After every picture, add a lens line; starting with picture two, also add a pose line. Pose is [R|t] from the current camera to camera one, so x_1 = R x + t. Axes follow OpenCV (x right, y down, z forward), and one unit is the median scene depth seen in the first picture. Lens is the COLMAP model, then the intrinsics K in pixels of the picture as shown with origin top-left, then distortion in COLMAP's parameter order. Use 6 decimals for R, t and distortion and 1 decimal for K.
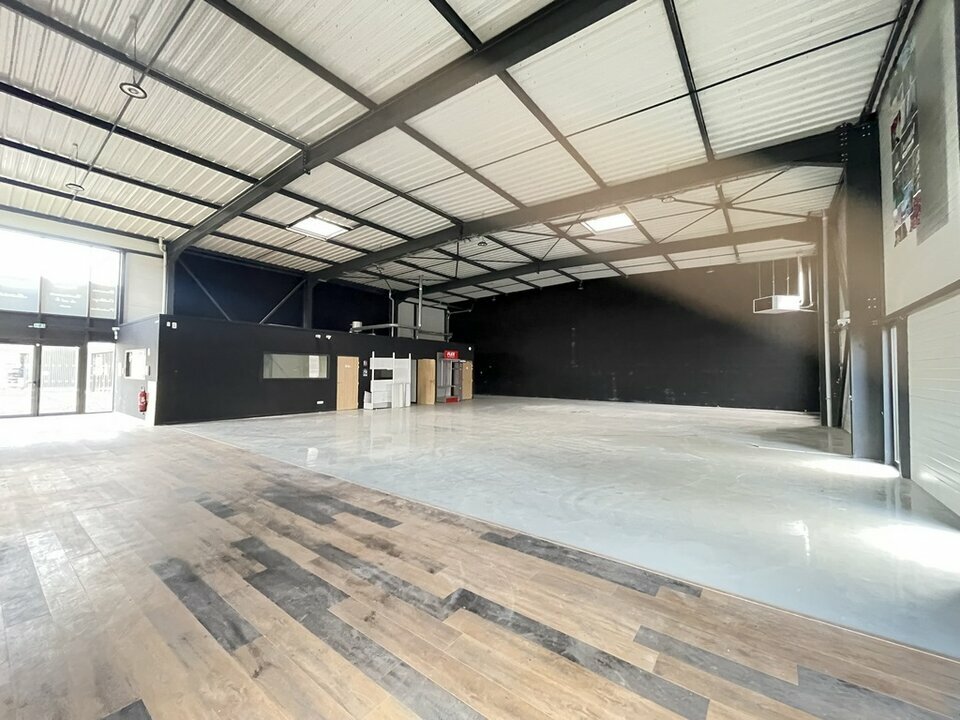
lens RADIAL K [[380.5, 0, 485.5], [0, 380.5, 358.5], [0, 0, 1]] dist [0.000240, 0.000367]
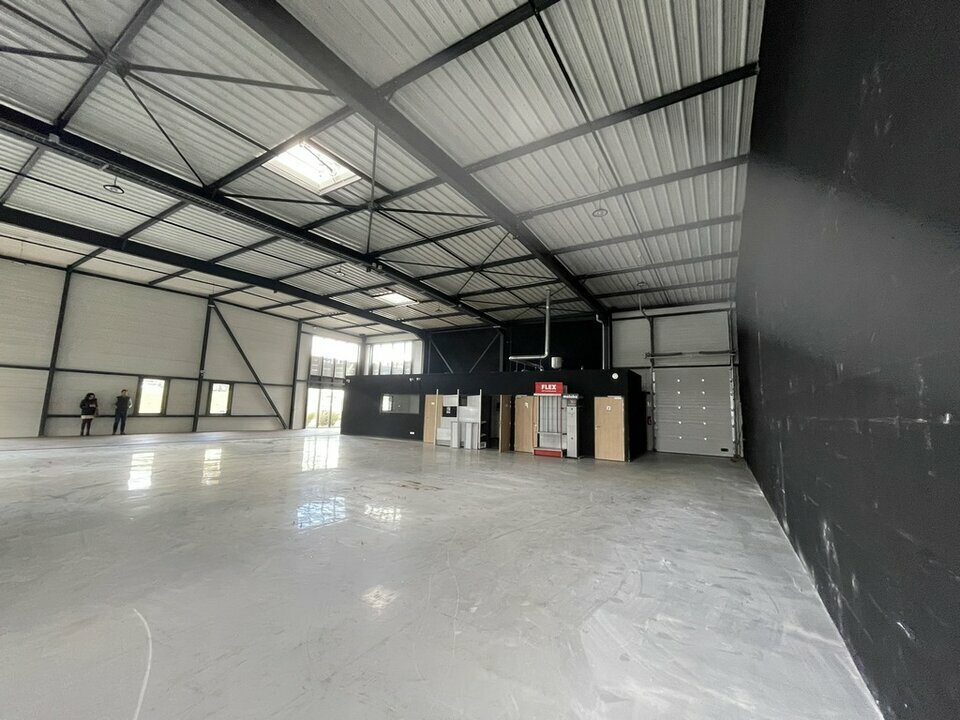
lens RADIAL K [[380.5, 0, 480.4], [0, 380.5, 360.4], [0, 0, 1]] dist [0.000240, 0.000367]
pose [[0.079250, -0.129654, -0.988387, 0.735958], [0.000483, 0.991511, -0.130025, 0.038450], [0.996855, 0.009827, 0.078640, 0.991911]]
